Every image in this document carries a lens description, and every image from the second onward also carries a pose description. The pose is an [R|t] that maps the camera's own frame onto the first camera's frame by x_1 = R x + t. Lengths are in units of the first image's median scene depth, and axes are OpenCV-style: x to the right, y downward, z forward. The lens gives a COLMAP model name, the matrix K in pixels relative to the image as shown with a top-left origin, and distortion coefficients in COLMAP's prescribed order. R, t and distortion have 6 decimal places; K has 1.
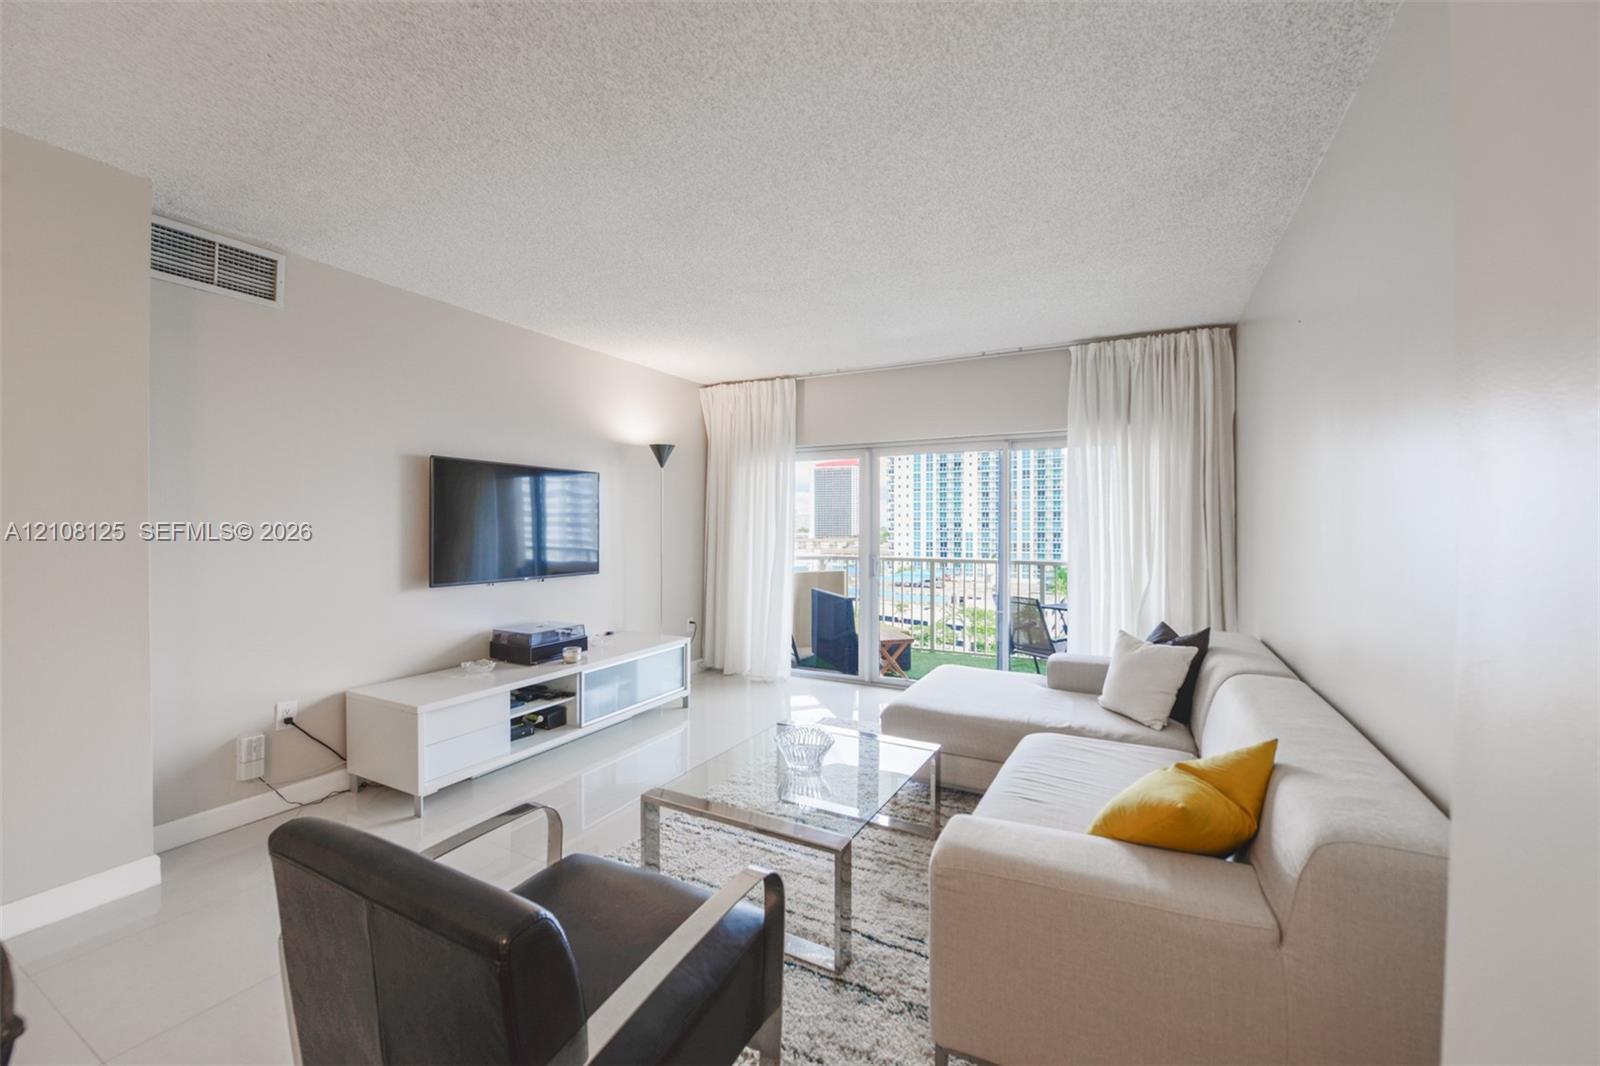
lens RADIAL K [[644.4, 0, 786.6], [0, 644.4, 528.3], [0, 0, 1]] dist [-0.012171, -0.000036]
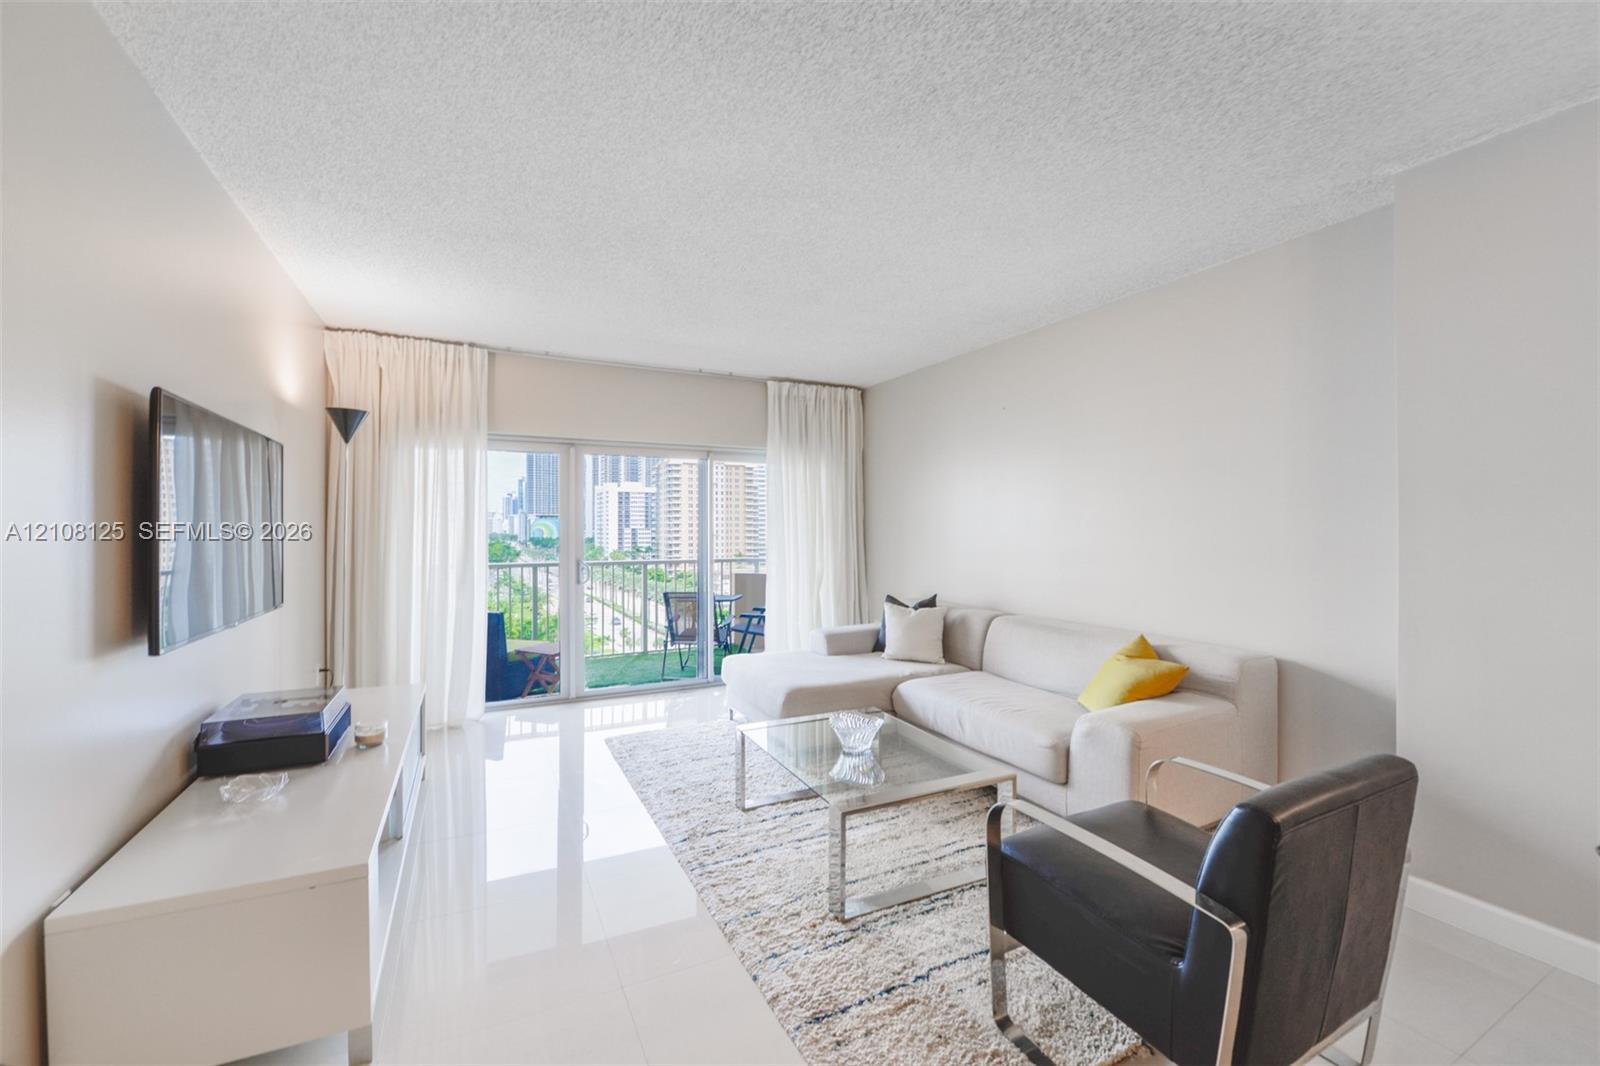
lens RADIAL K [[645.1, 0, 787.9], [0, 645.1, 530.2], [0, 0, 1]] dist [0.001259, -0.000112]
pose [[0.584843, -0.004603, 0.811134, -0.544307], [0.005537, 0.999983, 0.001683, -0.001434], [-0.811128, 0.003507, 0.584858, 0.262508]]
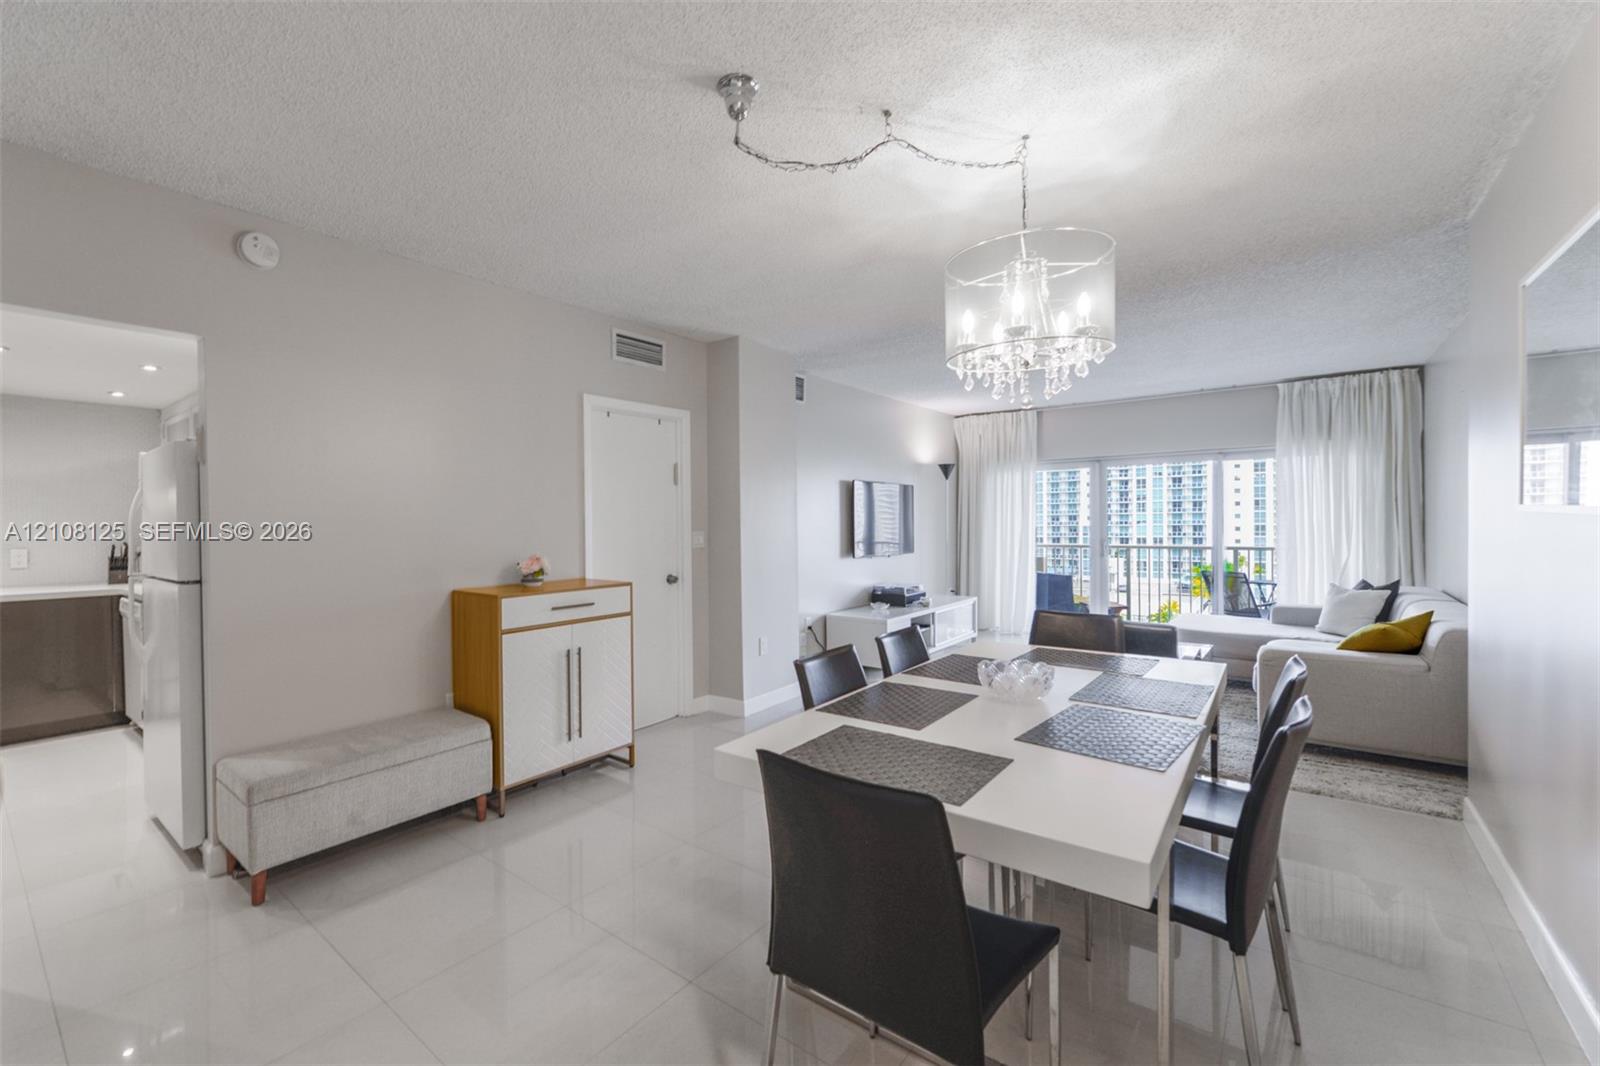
lens RADIAL K [[672.6, 0, 730.5], [0, 672.6, 530.6], [0, 0, 1]] dist [0.000777, -0.000129]
pose [[0.978791, -0.011009, -0.204567, -0.413422], [0.012586, 0.999900, 0.006410, 0.003795], [0.204476, -0.008849, 0.978832, -0.646827]]
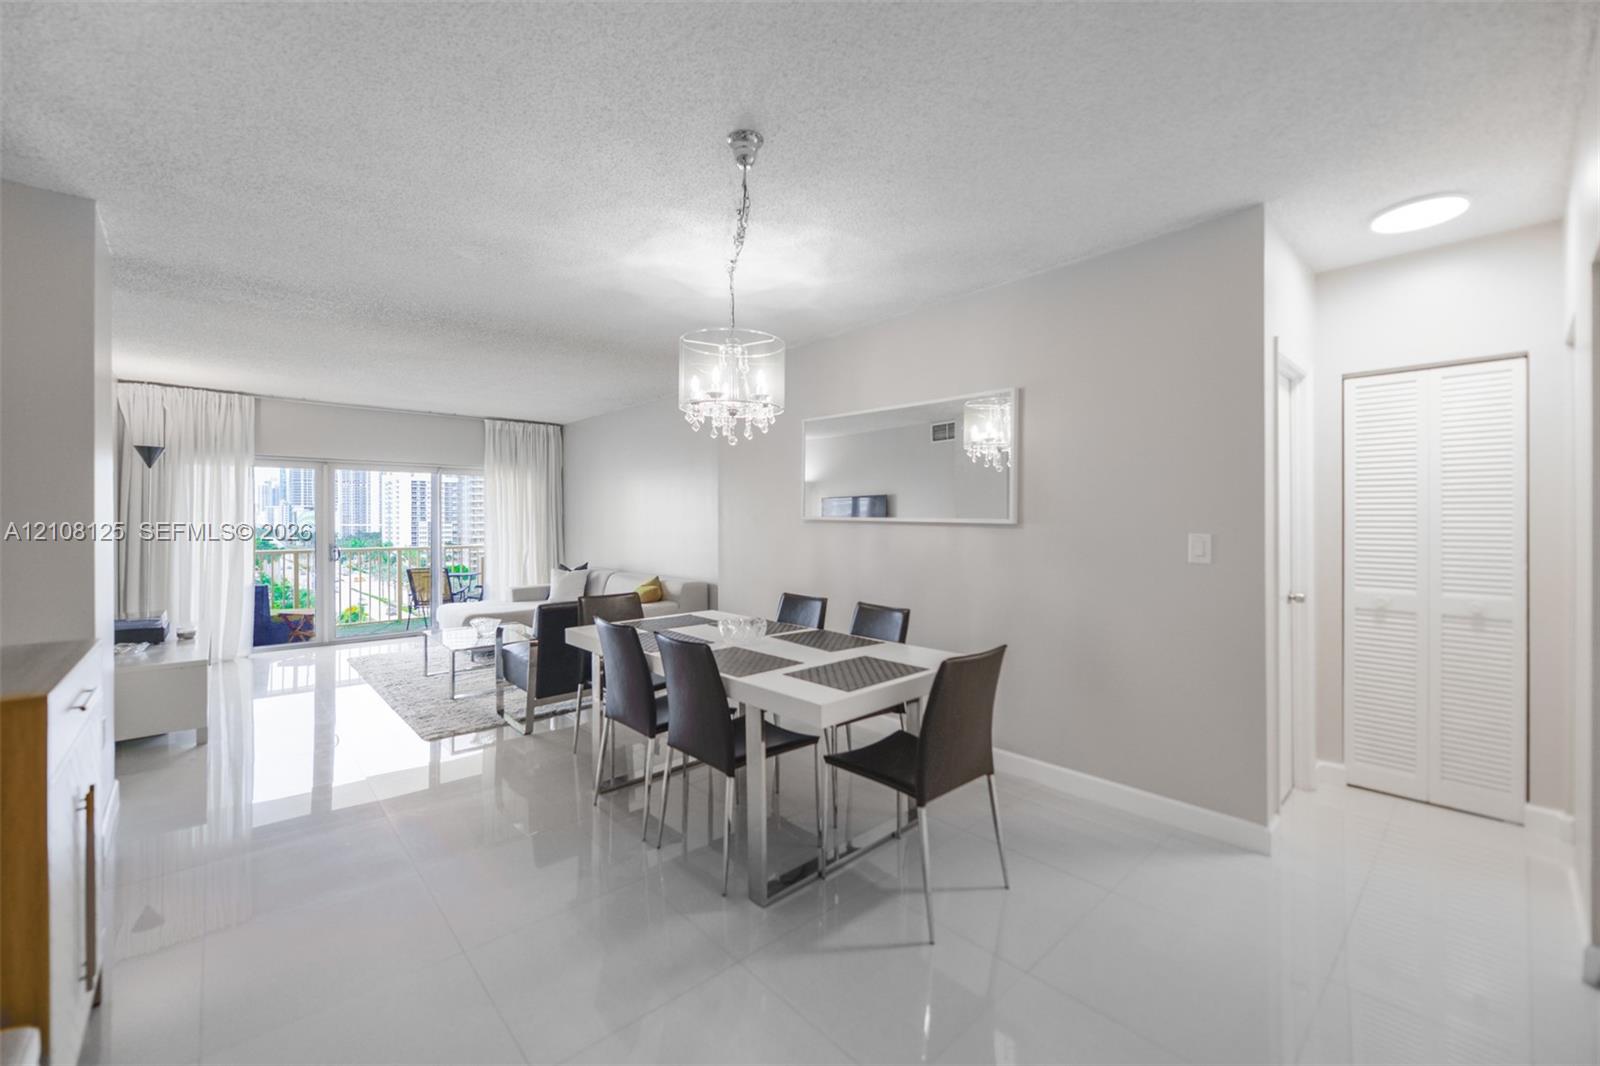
lens RADIAL K [[645.3, 0, 796.6], [0, 645.3, 520.8], [0, 0, 1]] dist [-0.000022, 0.000040]
pose [[0.338577, -0.003737, 0.940931, -0.954101], [0.008672, 0.999962, 0.000851, 0.000257], [-0.940899, 0.007871, 0.338596, -0.404888]]
